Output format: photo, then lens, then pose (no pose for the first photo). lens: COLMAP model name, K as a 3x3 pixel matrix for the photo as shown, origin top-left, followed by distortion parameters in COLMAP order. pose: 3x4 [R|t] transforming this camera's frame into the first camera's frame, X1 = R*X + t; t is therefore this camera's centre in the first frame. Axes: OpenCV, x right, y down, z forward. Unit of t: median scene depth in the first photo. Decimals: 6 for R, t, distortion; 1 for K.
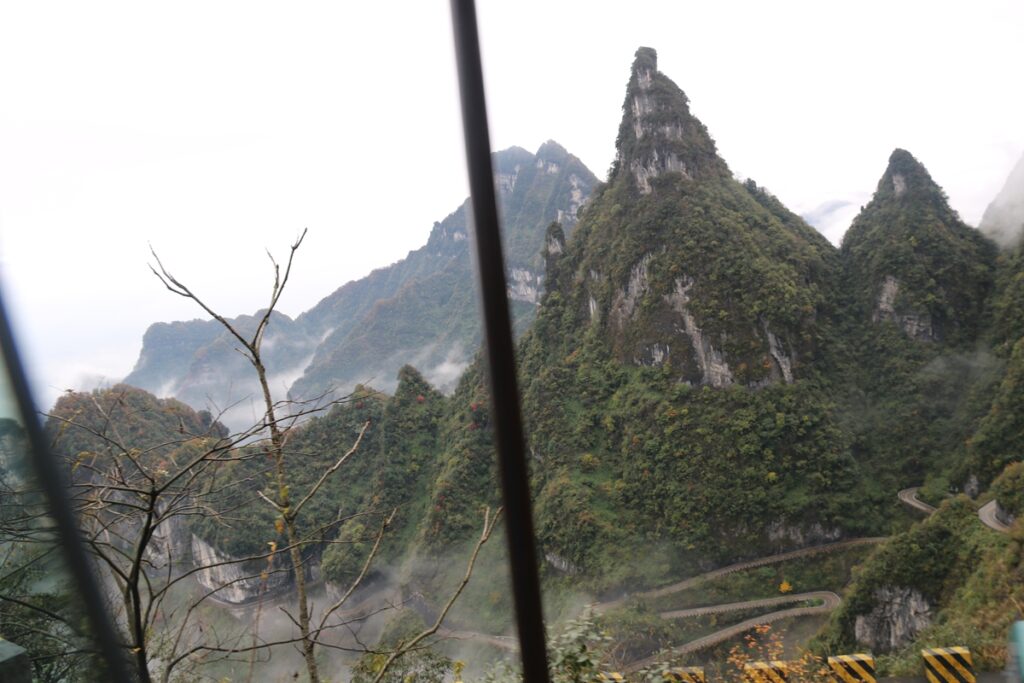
lens RADIAL K [[866.1, 0, 521.4], [0, 866.1, 334.3], [0, 0, 1]] dist [-0.185398, 0.162879]
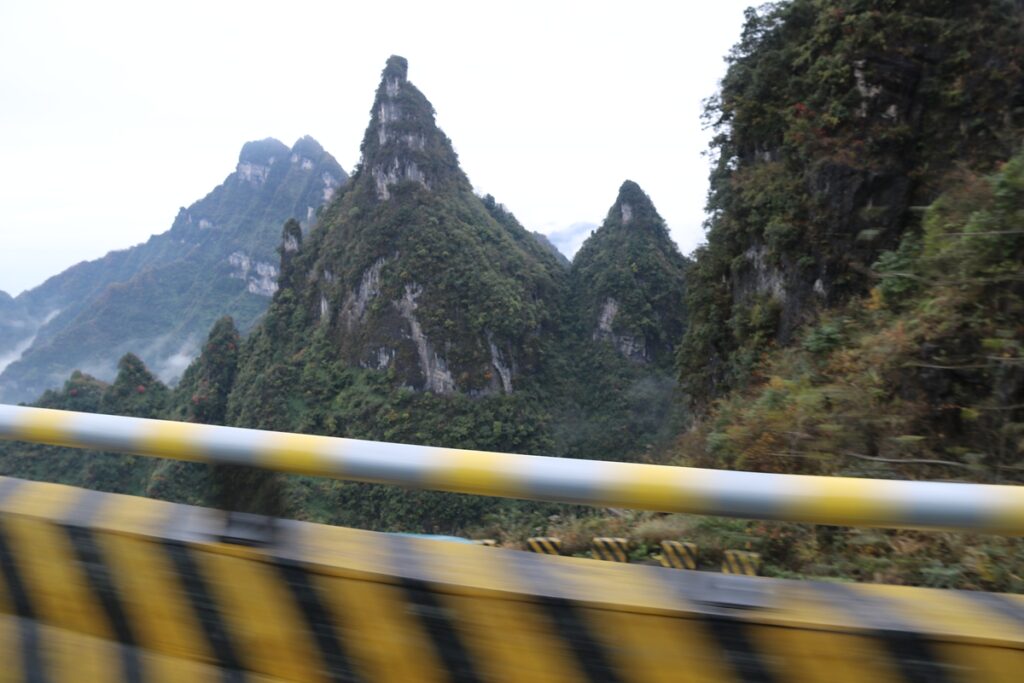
lens RADIAL K [[866.1, 0, 515.7], [0, 866.1, 331.4], [0, 0, 1]] dist [-0.185398, 0.162879]
pose [[0.958350, 0.066912, 0.277647, 0.023077], [-0.064694, 0.997758, -0.017153, -0.000708], [-0.278172, -0.001524, 0.960530, -0.018234]]
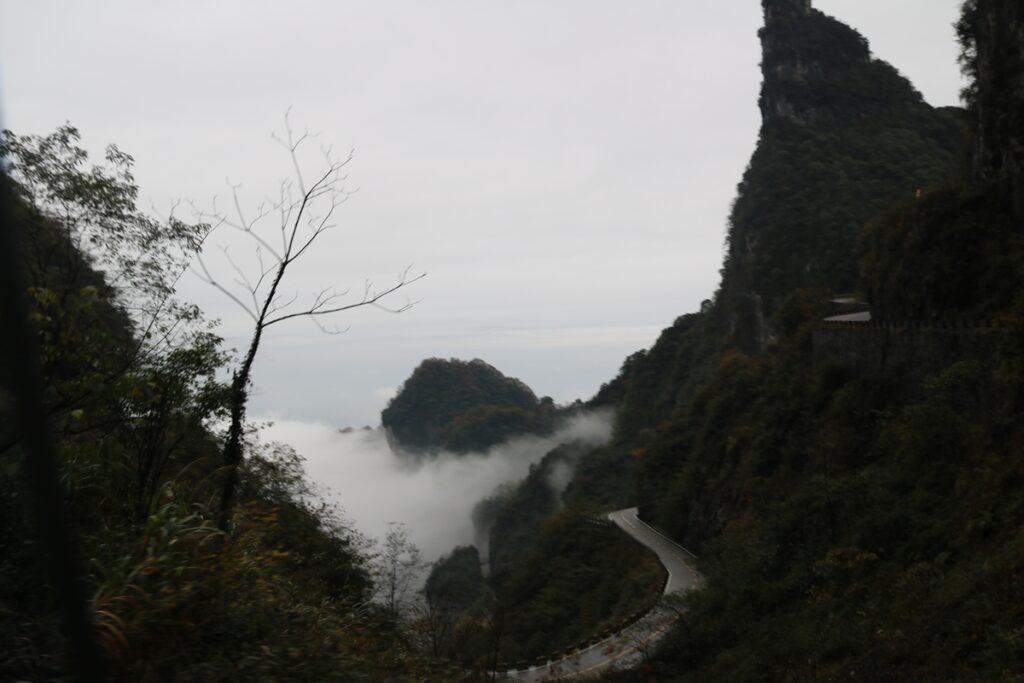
lens RADIAL K [[866.1, 0, 528.4], [0, 866.1, 341.5], [0, 0, 1]] dist [-0.185398, 0.162879]
pose [[0.703775, 0.075608, -0.706388, 0.611457], [-0.143782, 0.988902, -0.037404, 0.099632], [0.695721, 0.127890, 0.706836, 0.260571]]
